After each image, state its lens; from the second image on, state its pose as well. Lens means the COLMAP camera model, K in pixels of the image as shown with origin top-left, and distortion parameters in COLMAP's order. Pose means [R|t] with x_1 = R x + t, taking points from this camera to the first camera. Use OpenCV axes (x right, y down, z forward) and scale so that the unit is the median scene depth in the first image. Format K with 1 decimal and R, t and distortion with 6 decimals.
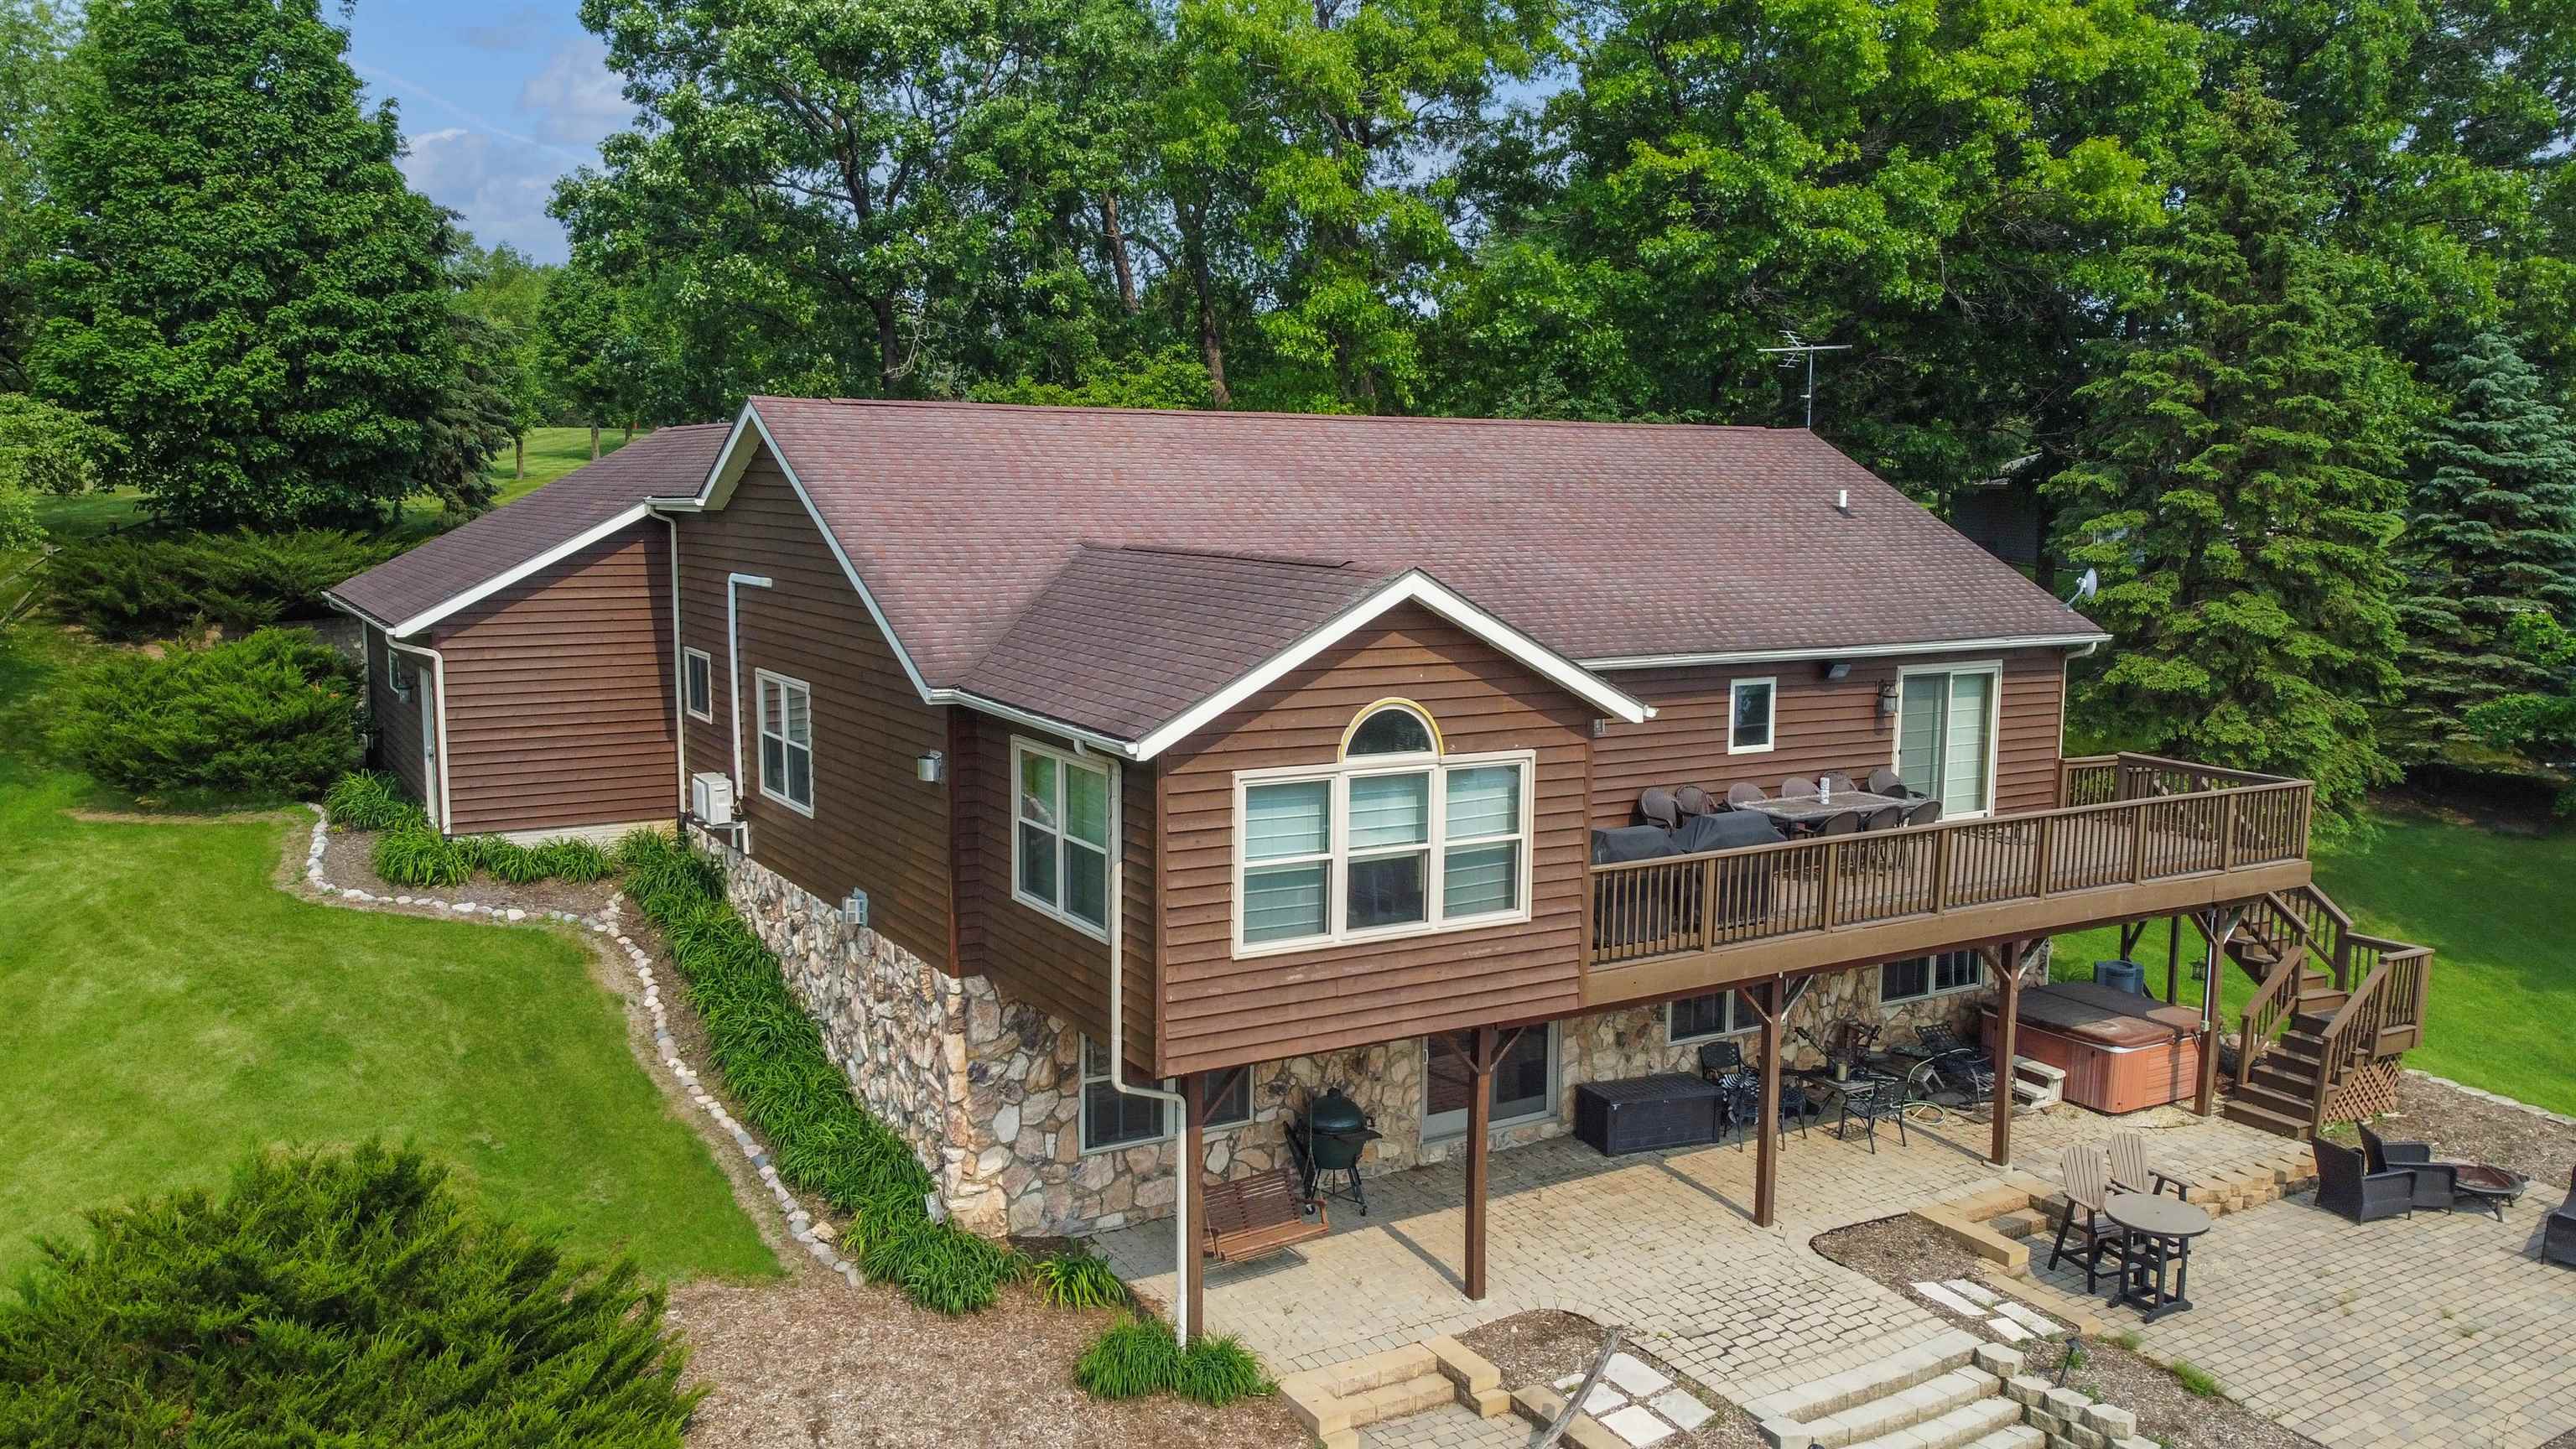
lens RADIAL K [[1945.5, 0, 1288.1], [0, 1945.5, 742.1], [0, 0, 1]] dist [0.008185, -0.014580]
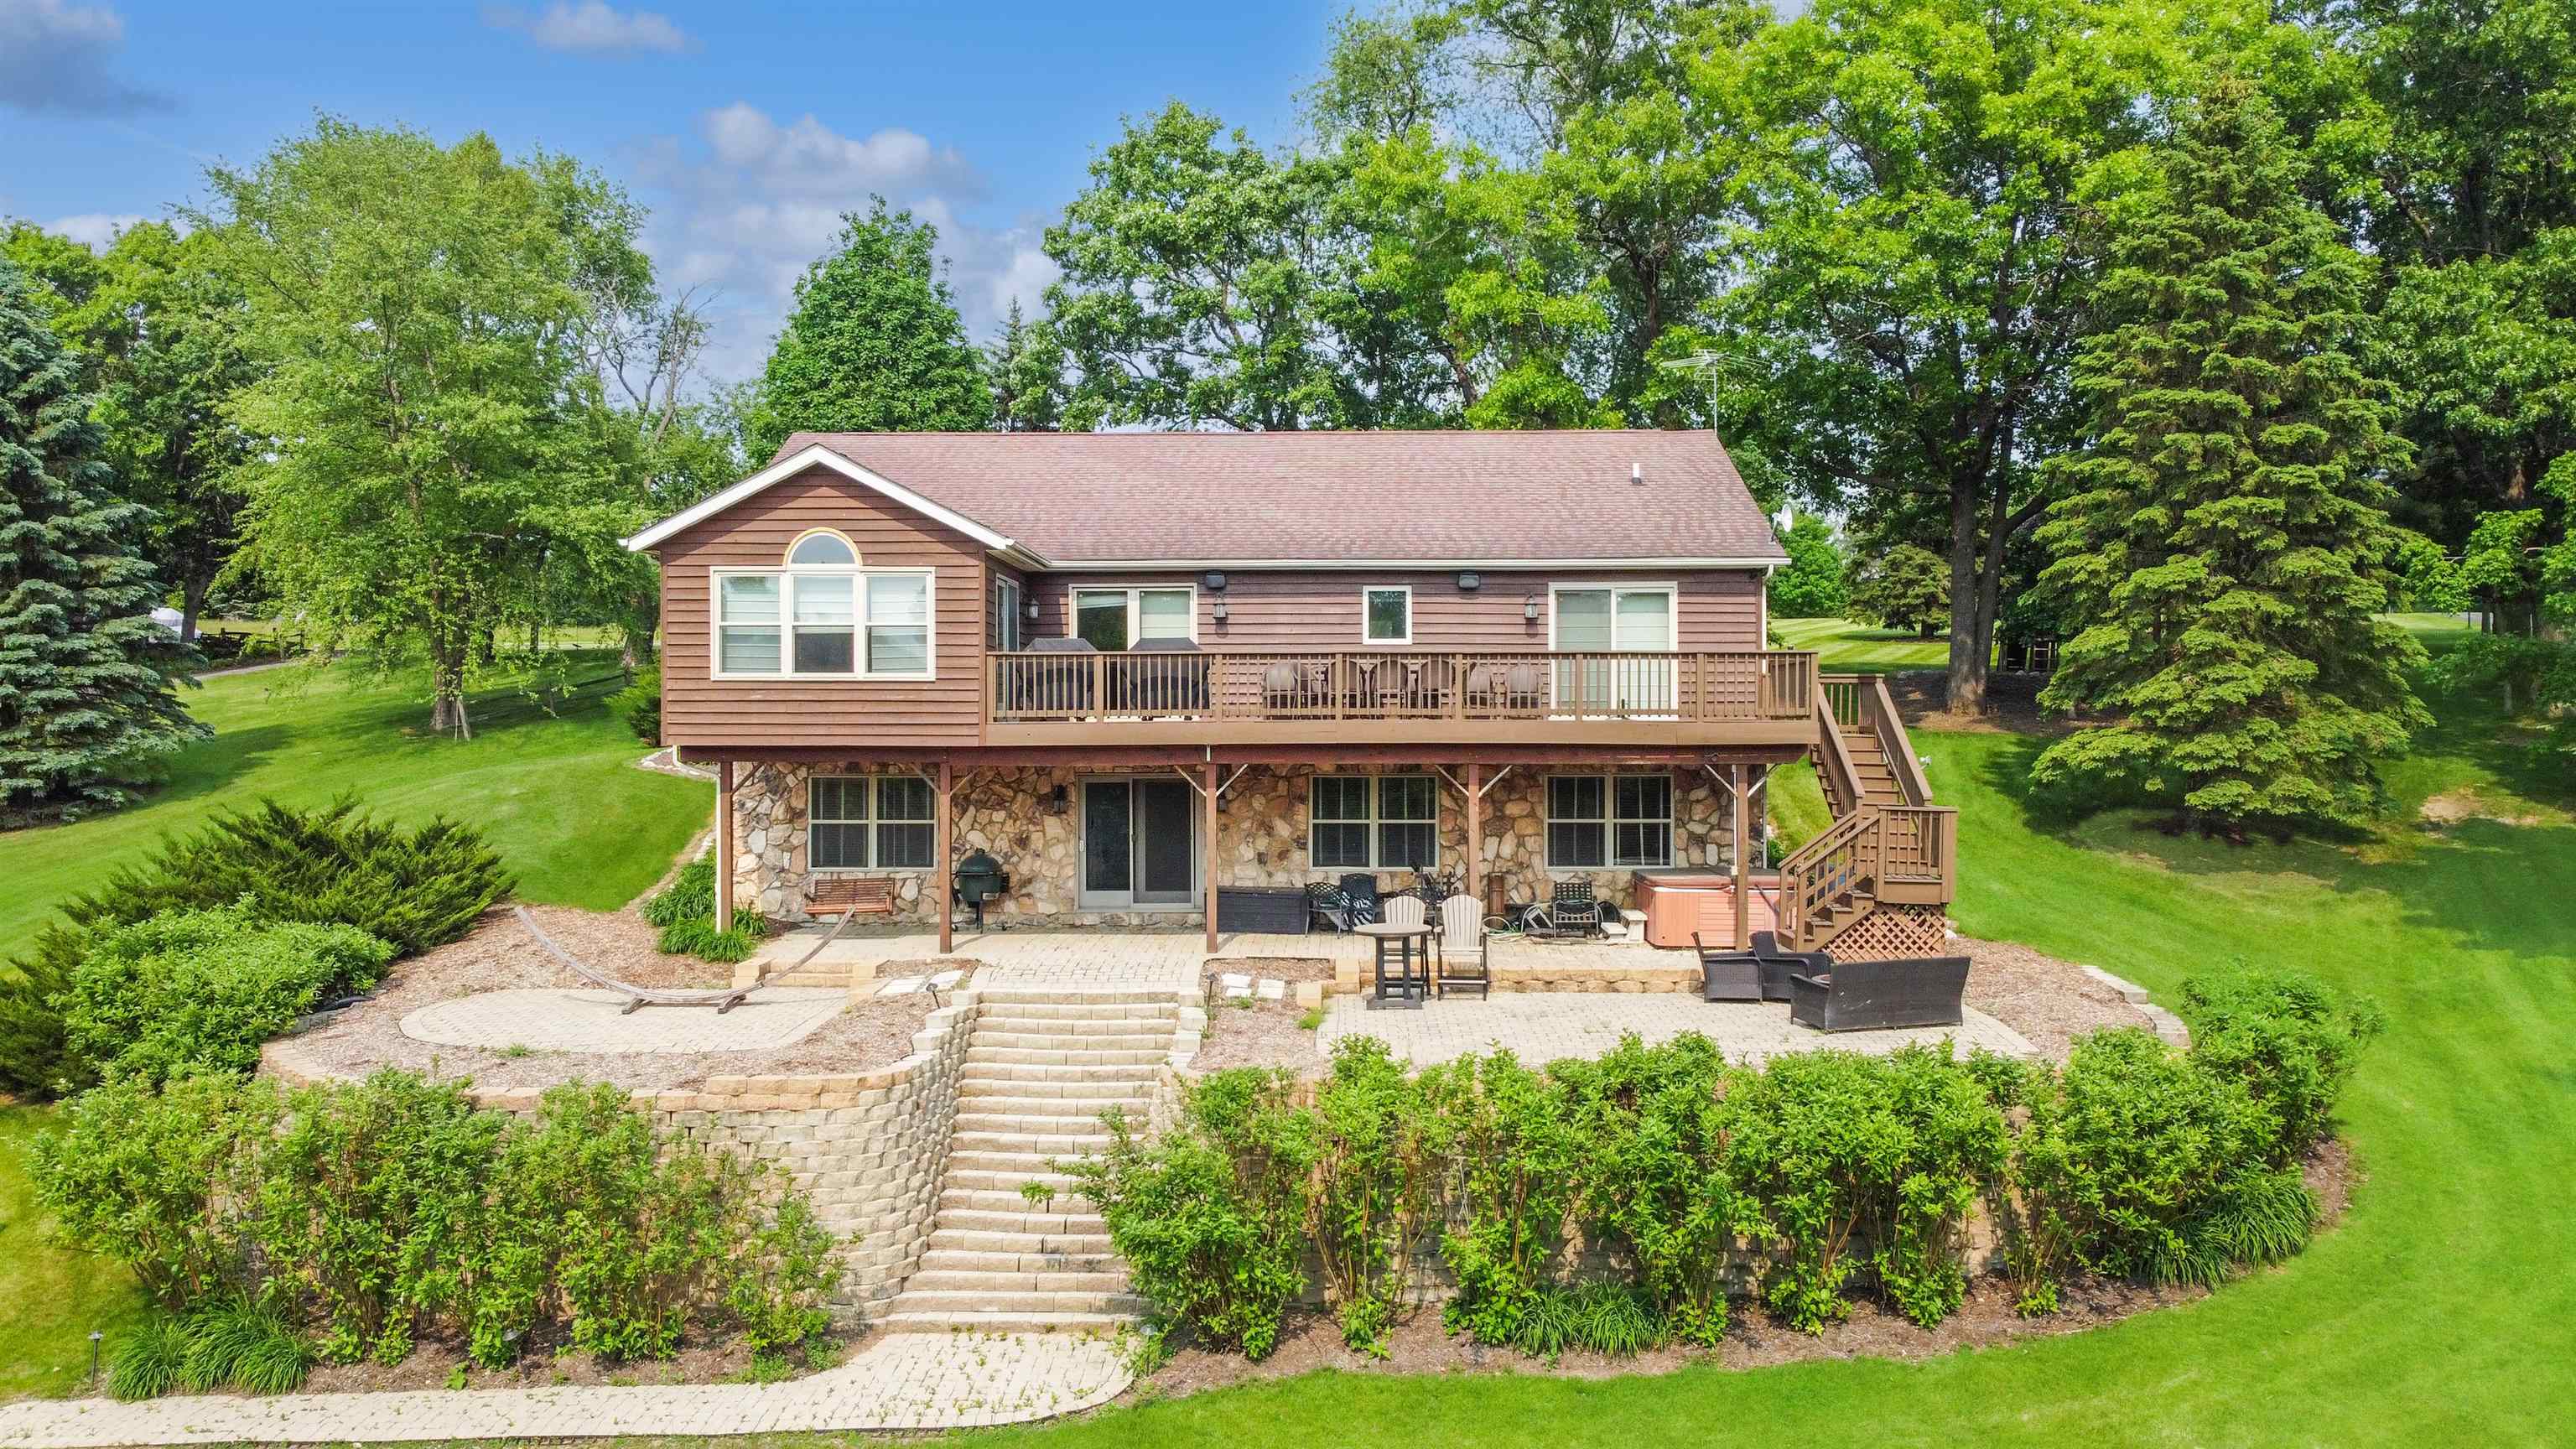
lens RADIAL K [[1945.5, 0, 1295.6], [0, 1945.5, 746.1], [0, 0, 1]] dist [0.008185, -0.014580]
pose [[0.848987, -0.008181, -0.528351, 0.846541], [-0.060549, 0.991788, -0.112652, 0.215501], [0.524934, 0.127631, 0.841519, -0.091618]]
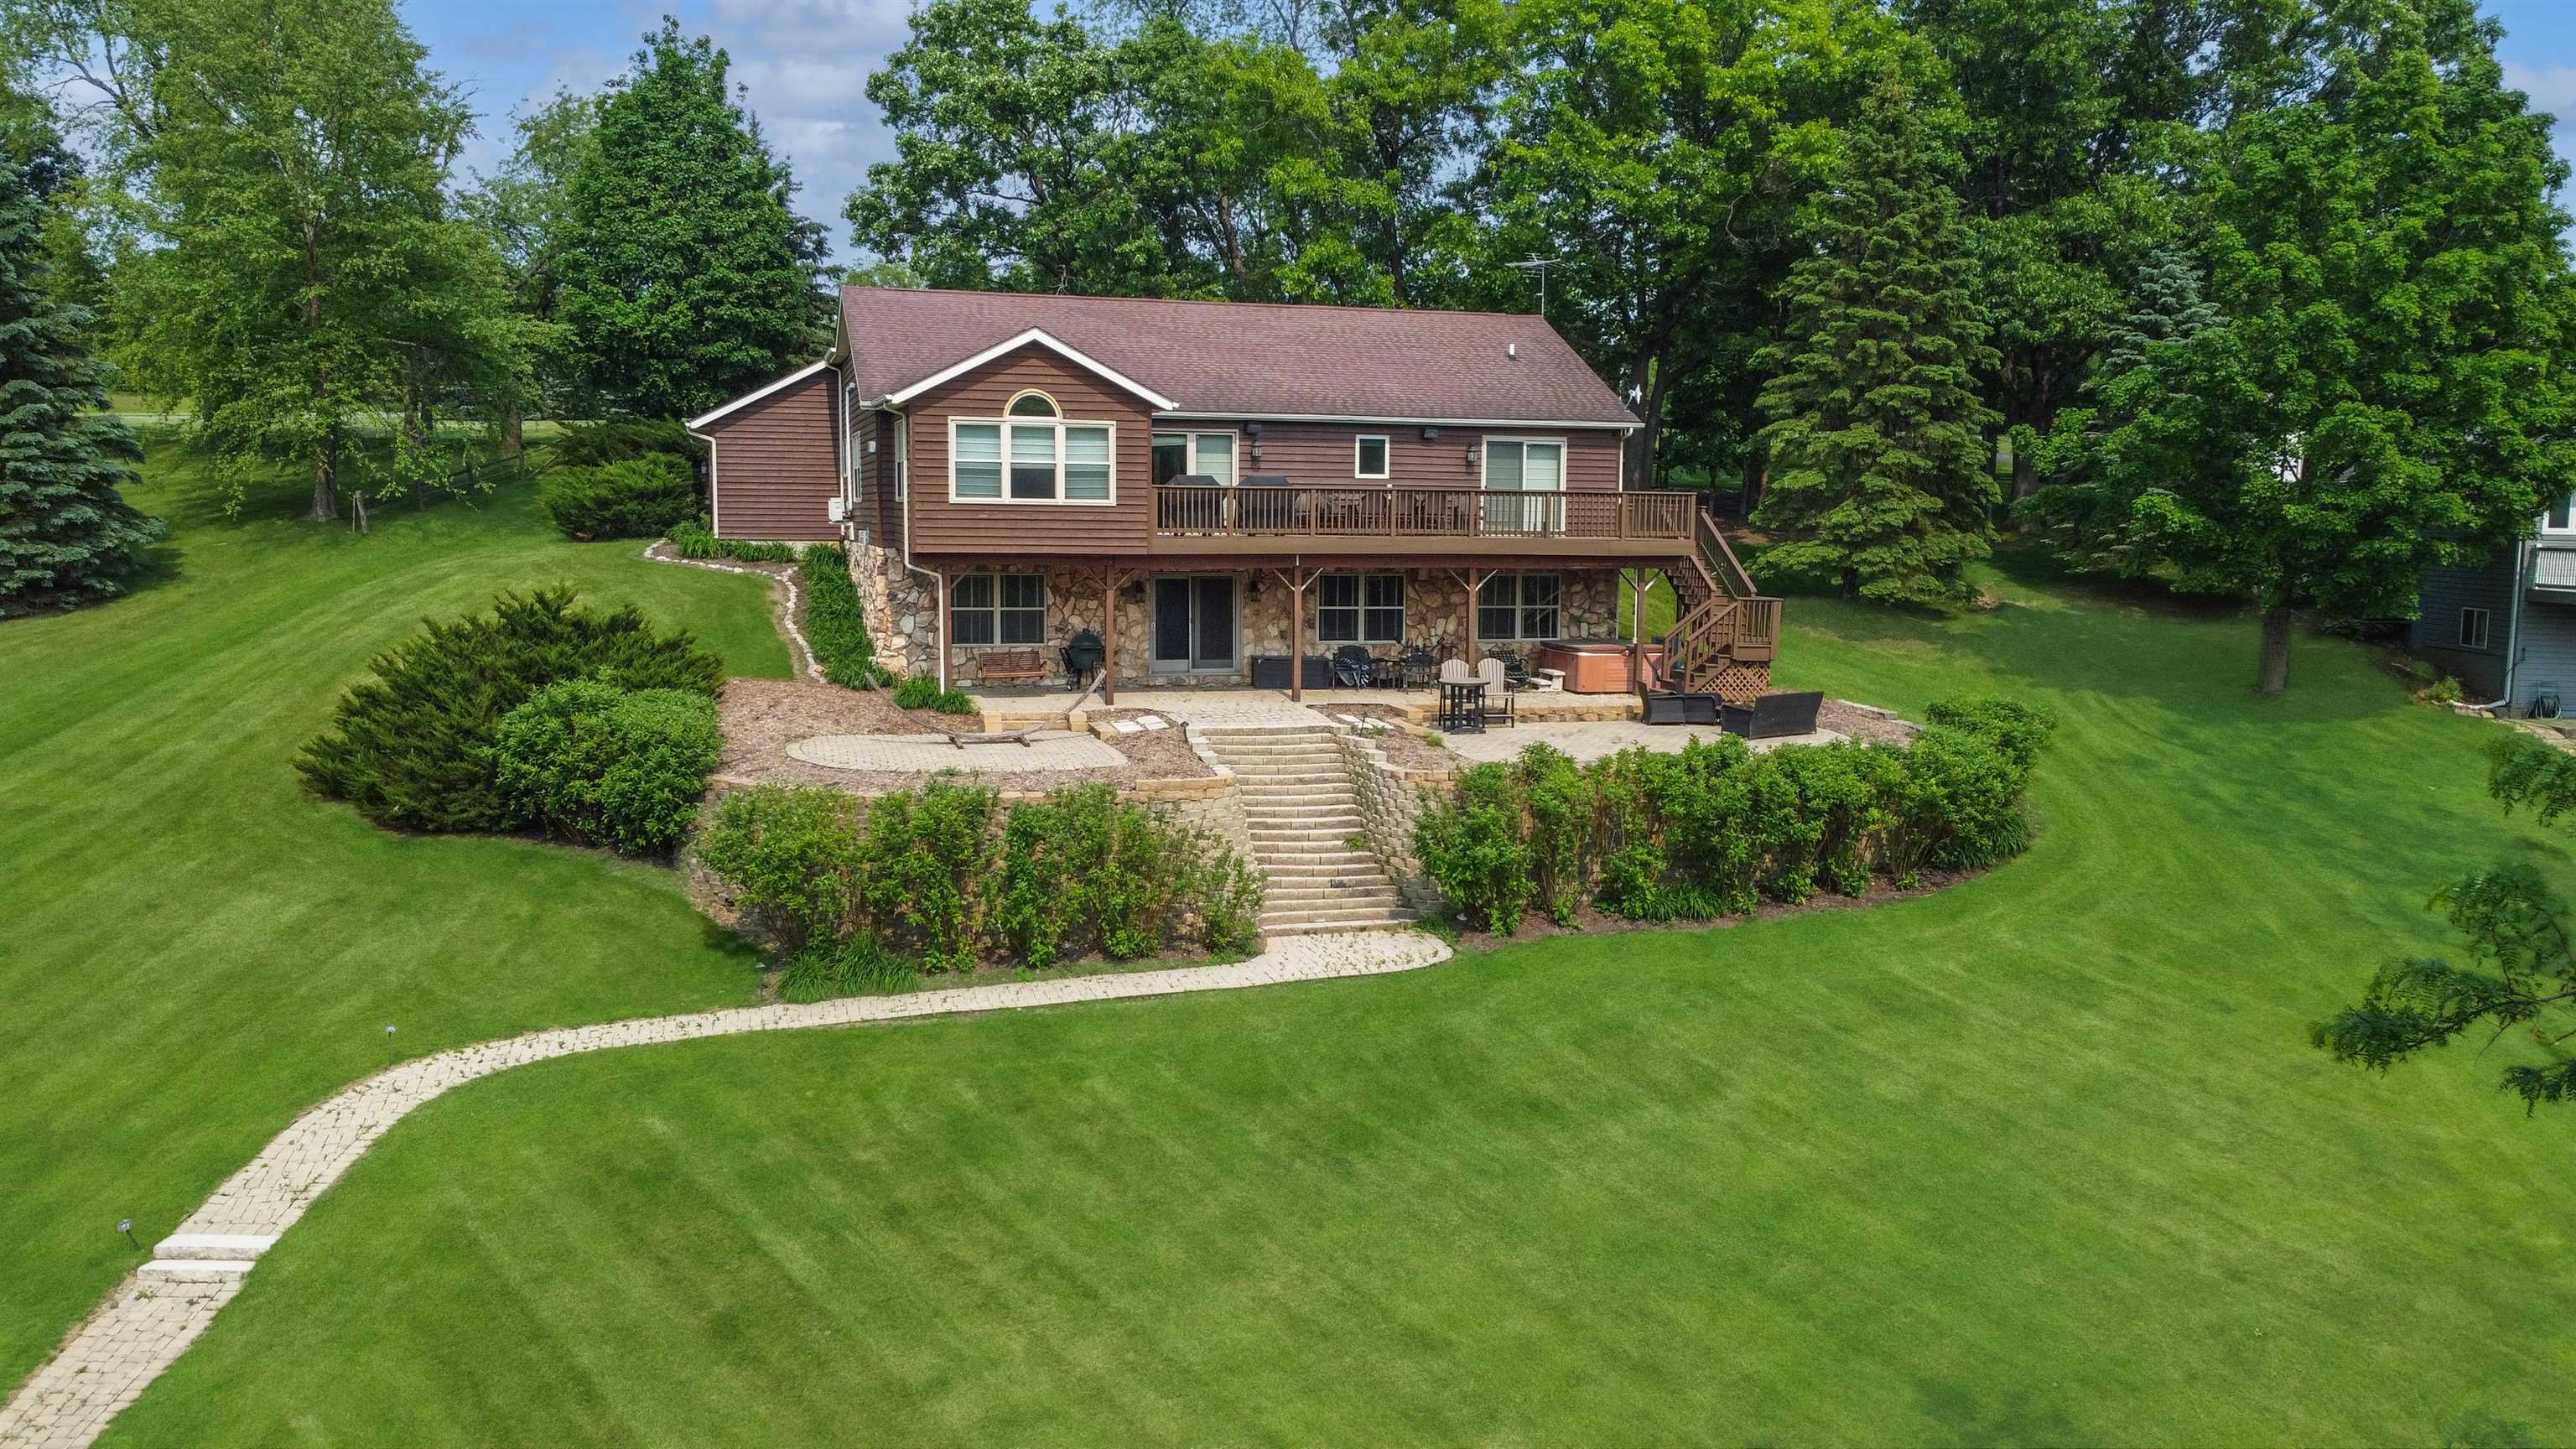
lens RADIAL K [[1945.5, 0, 1295.2], [0, 1945.5, 747.8], [0, 0, 1]] dist [0.008185, -0.014580]
pose [[0.968211, 0.029233, -0.248421, 0.603553], [-0.033542, 0.999351, -0.013131, 0.268739], [0.247876, 0.021047, 0.968563, -0.694076]]
